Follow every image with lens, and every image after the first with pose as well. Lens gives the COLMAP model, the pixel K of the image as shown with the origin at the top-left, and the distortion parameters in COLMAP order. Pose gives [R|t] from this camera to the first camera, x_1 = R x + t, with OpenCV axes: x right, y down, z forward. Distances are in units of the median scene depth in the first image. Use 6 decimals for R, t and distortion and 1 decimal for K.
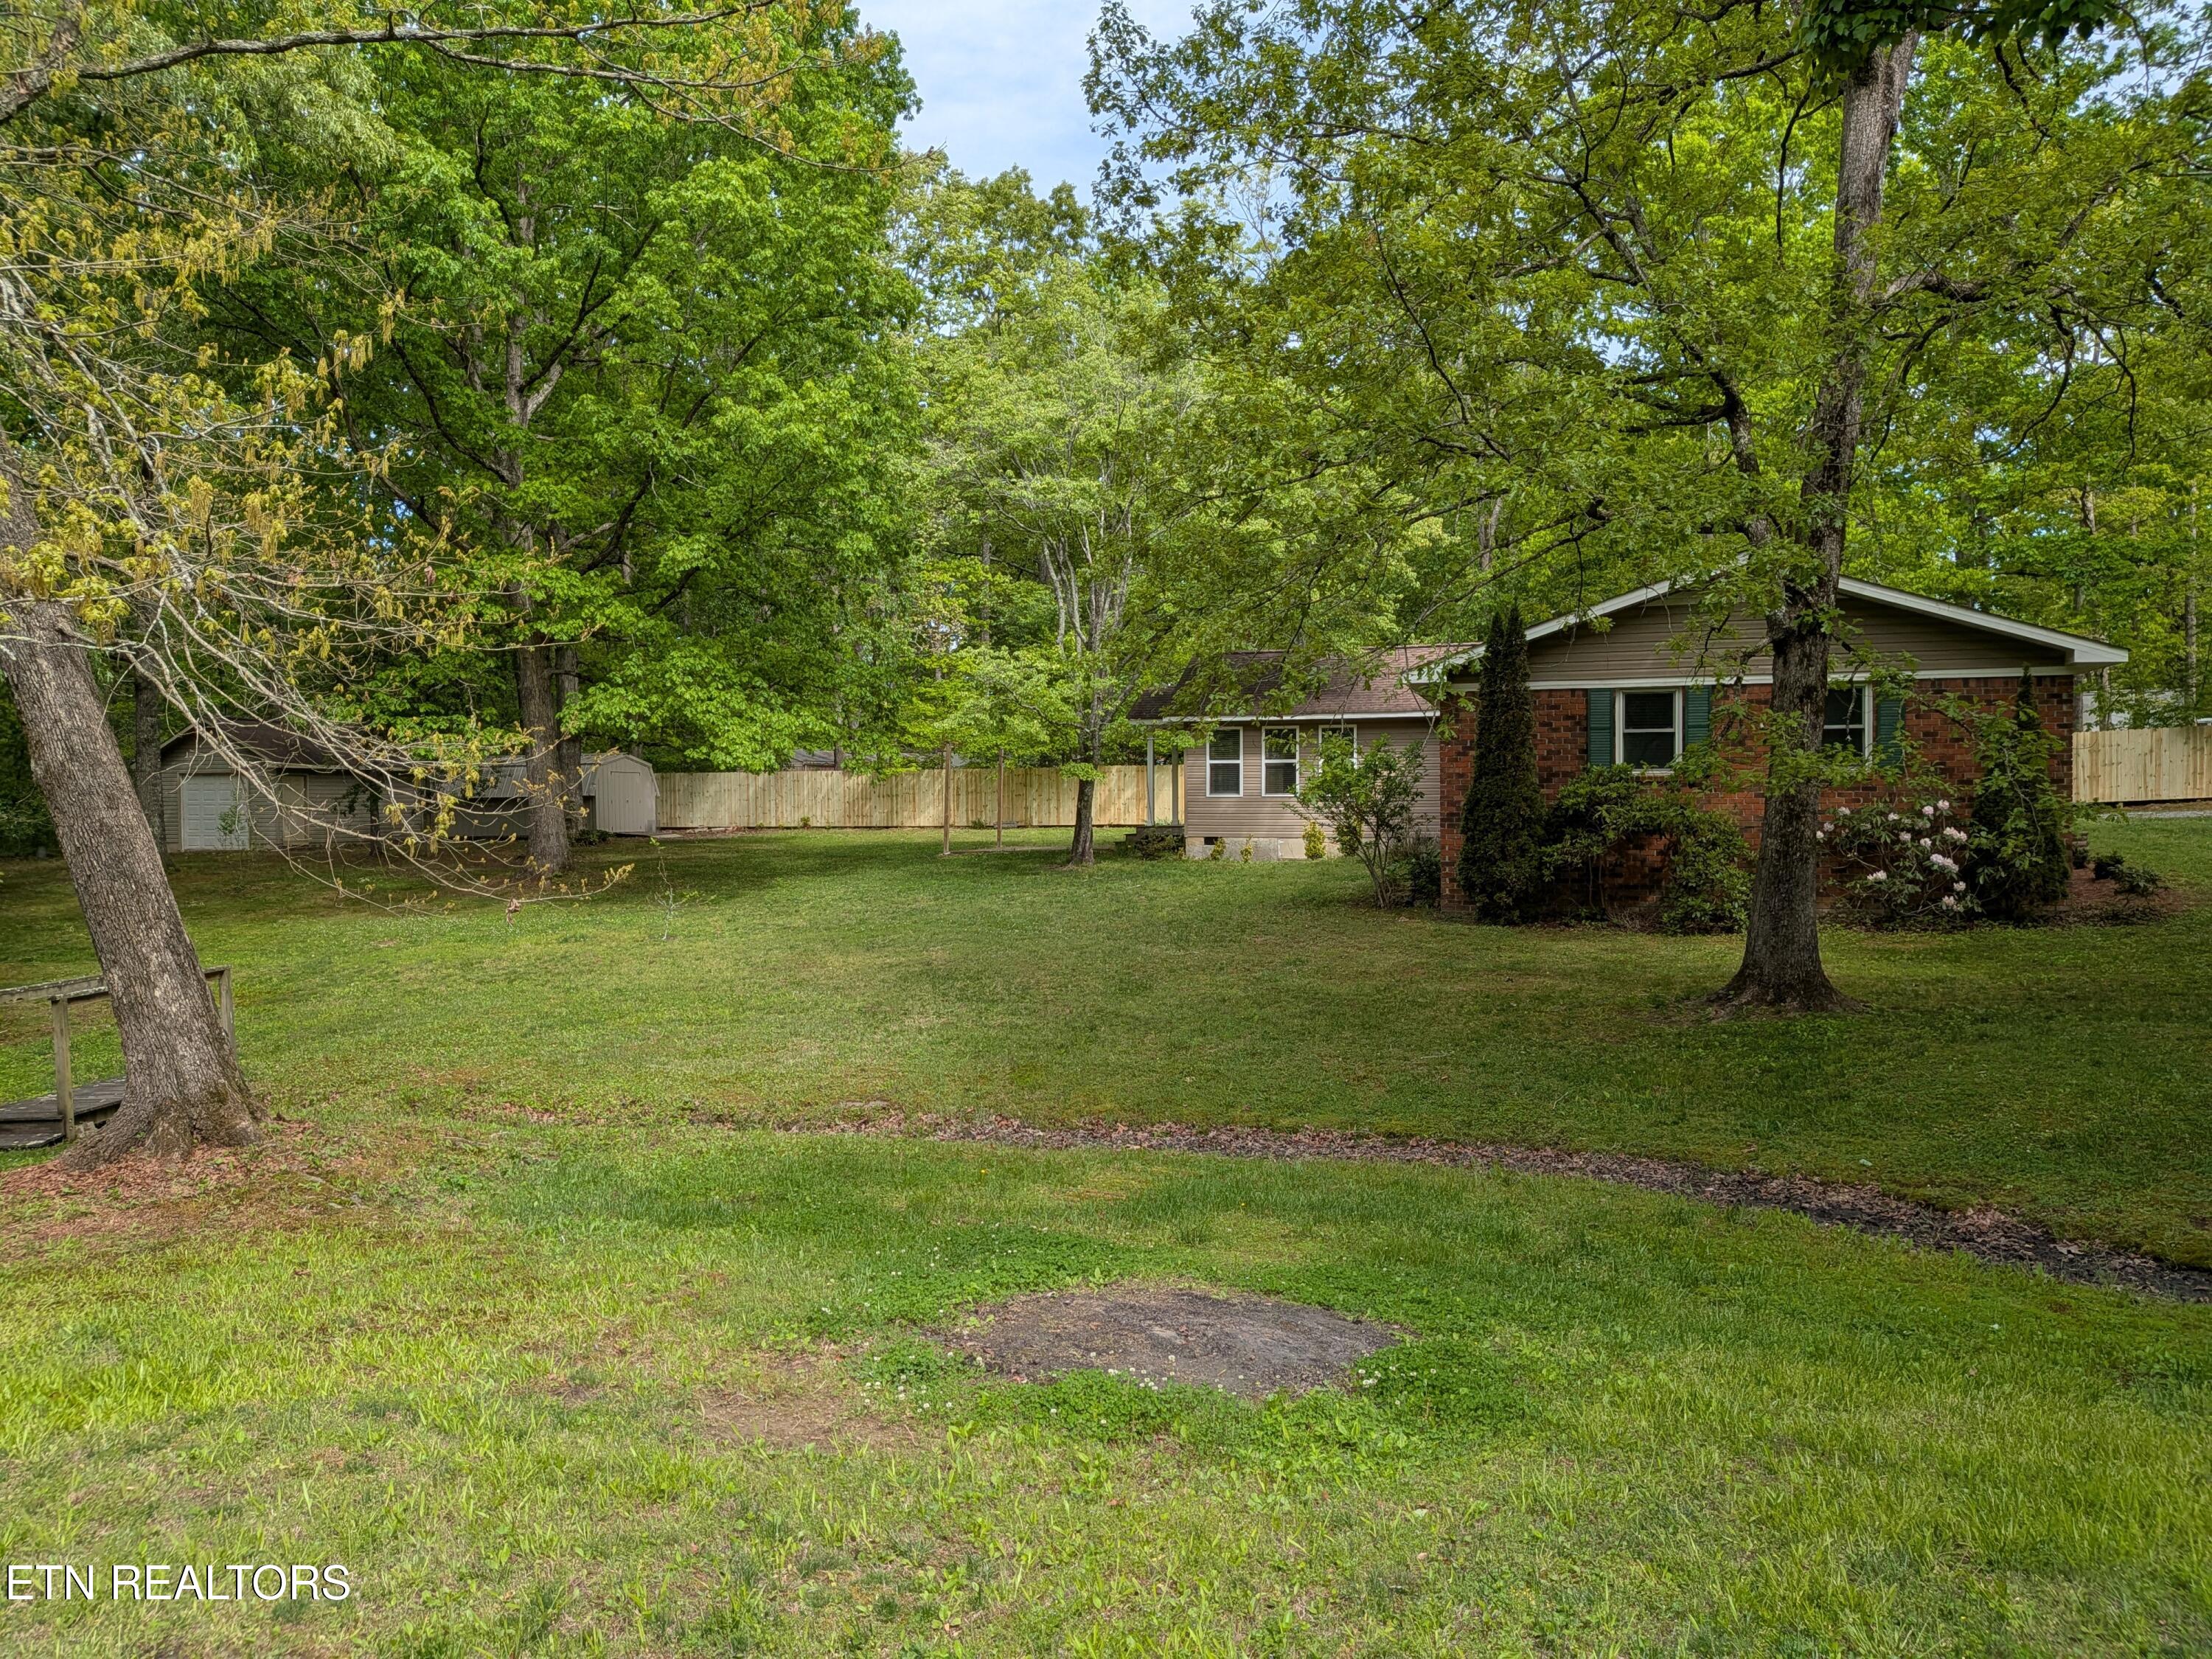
lens RADIAL K [[1585.2, 0, 1106.0], [0, 1585.2, 829.5], [0, 0, 1]] dist [0.072809, -0.106672]
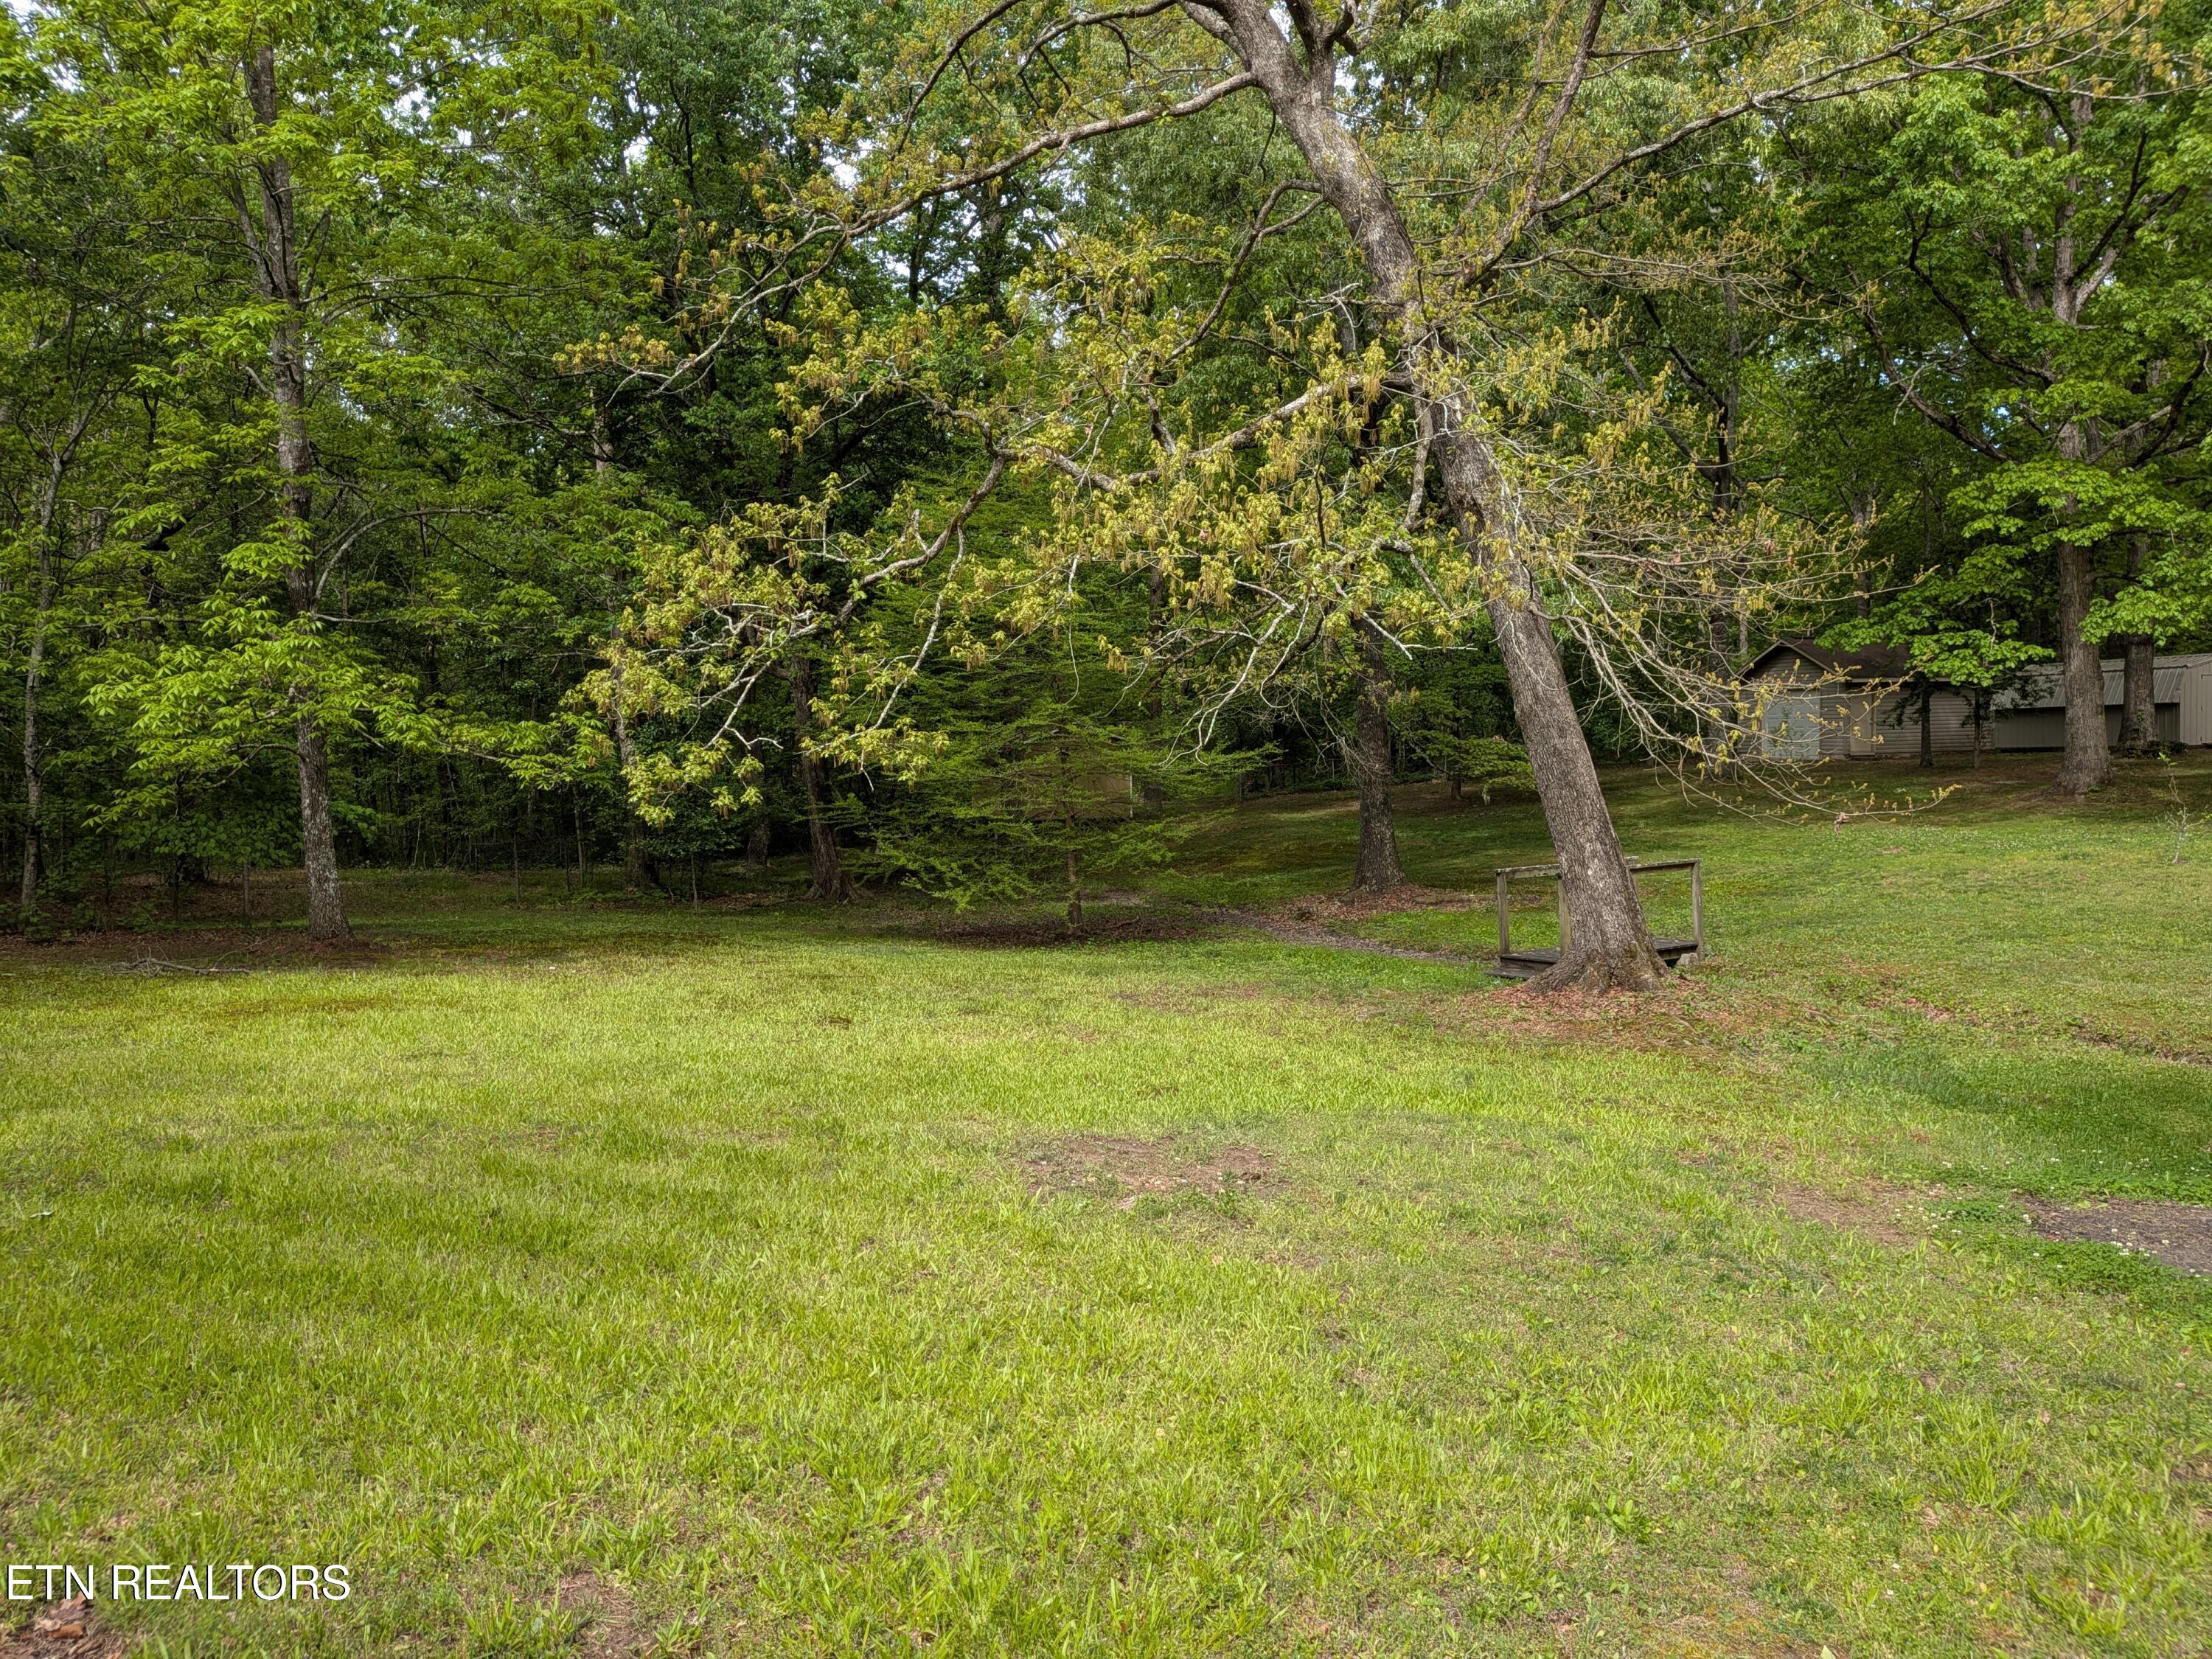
lens RADIAL K [[1585.2, 0, 1106.0], [0, 1585.2, 829.5], [0, 0, 1]] dist [0.072809, -0.106672]
pose [[0.589568, 0.042484, -0.806601, 0.110910], [0.004311, 0.998436, 0.055740, -0.005130], [0.807707, -0.036340, 0.588463, -0.055178]]
